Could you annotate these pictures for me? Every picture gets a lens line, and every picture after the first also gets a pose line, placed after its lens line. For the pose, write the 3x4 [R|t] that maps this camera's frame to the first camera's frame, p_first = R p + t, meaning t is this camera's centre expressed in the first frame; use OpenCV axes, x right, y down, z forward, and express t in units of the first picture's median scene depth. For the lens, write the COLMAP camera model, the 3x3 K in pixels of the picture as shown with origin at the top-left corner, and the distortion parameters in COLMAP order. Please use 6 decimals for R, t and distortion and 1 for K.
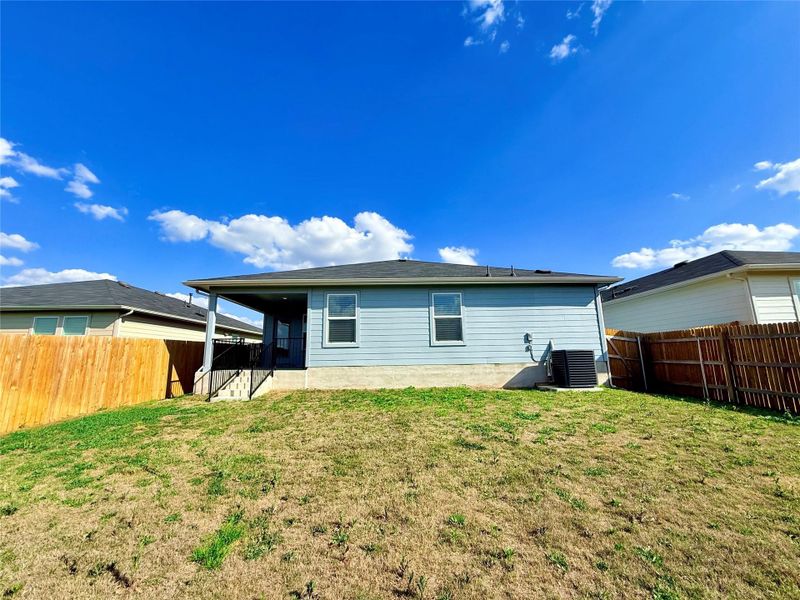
lens RADIAL K [[320.1, 0, 403.2], [0, 320.1, 297.3], [0, 0, 1]] dist [-0.001814, -0.000369]
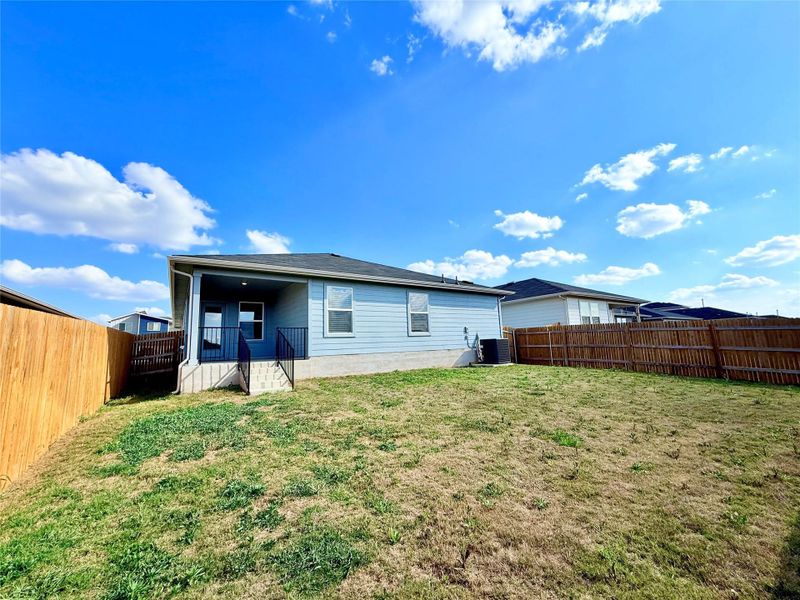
lens RADIAL K [[320.1, 0, 405.4], [0, 320.1, 304.1], [0, 0, 1]] dist [-0.001814, -0.000369]
pose [[0.832278, 0.056671, 0.551454, -0.600983], [-0.081209, 0.996493, 0.020158, 0.007186], [-0.548378, -0.061560, 0.833962, -0.000476]]
